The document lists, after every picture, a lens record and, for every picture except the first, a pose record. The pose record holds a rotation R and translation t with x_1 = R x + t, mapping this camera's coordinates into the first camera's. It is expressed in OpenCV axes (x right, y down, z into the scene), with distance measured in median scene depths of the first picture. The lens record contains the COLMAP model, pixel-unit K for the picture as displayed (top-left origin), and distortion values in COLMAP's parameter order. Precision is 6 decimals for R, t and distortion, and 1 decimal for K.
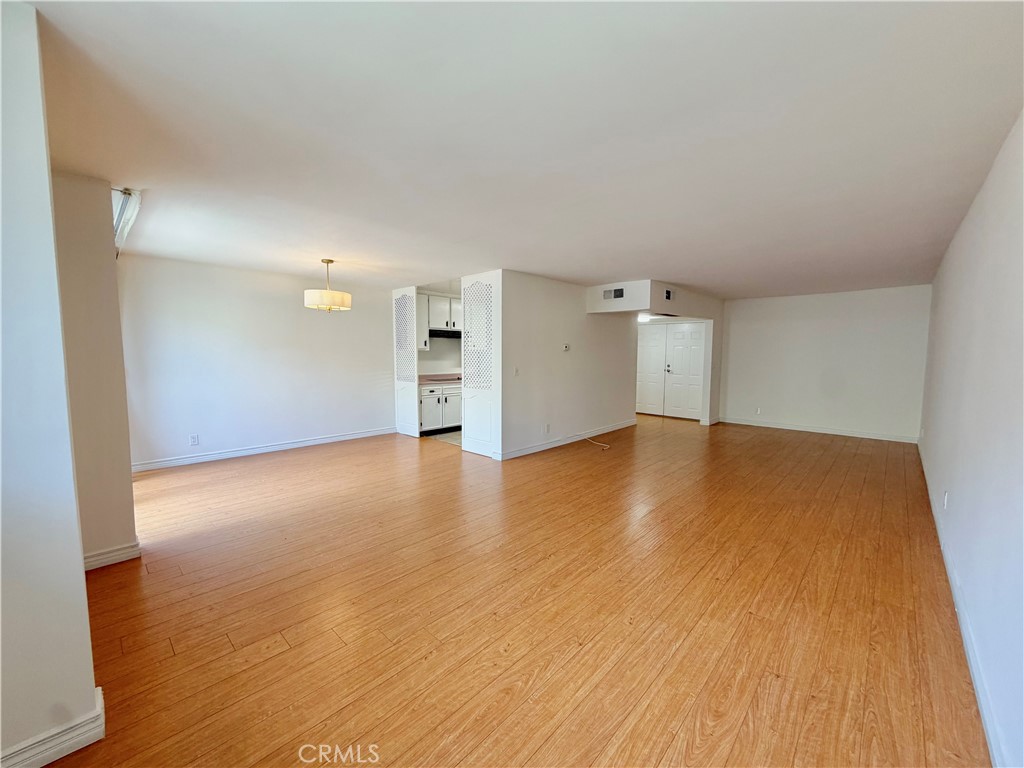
lens RADIAL K [[406.5, 0, 509.8], [0, 406.5, 384.6], [0, 0, 1]] dist [0.001394, 0.000276]
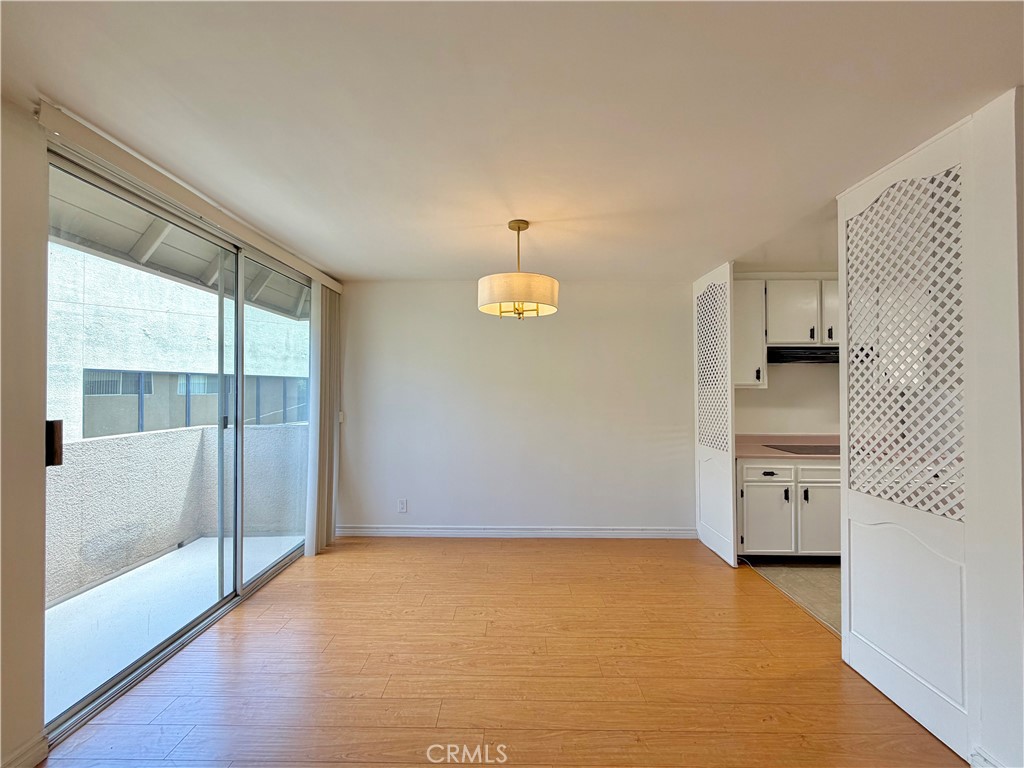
lens RADIAL K [[406.5, 0, 524.3], [0, 406.5, 384.9], [0, 0, 1]] dist [0.001394, 0.000276]
pose [[0.679493, -0.012460, -0.733576, -0.035273], [-0.055618, 0.996104, -0.068437, -0.038830], [0.731571, 0.087303, 0.676152, 0.459803]]
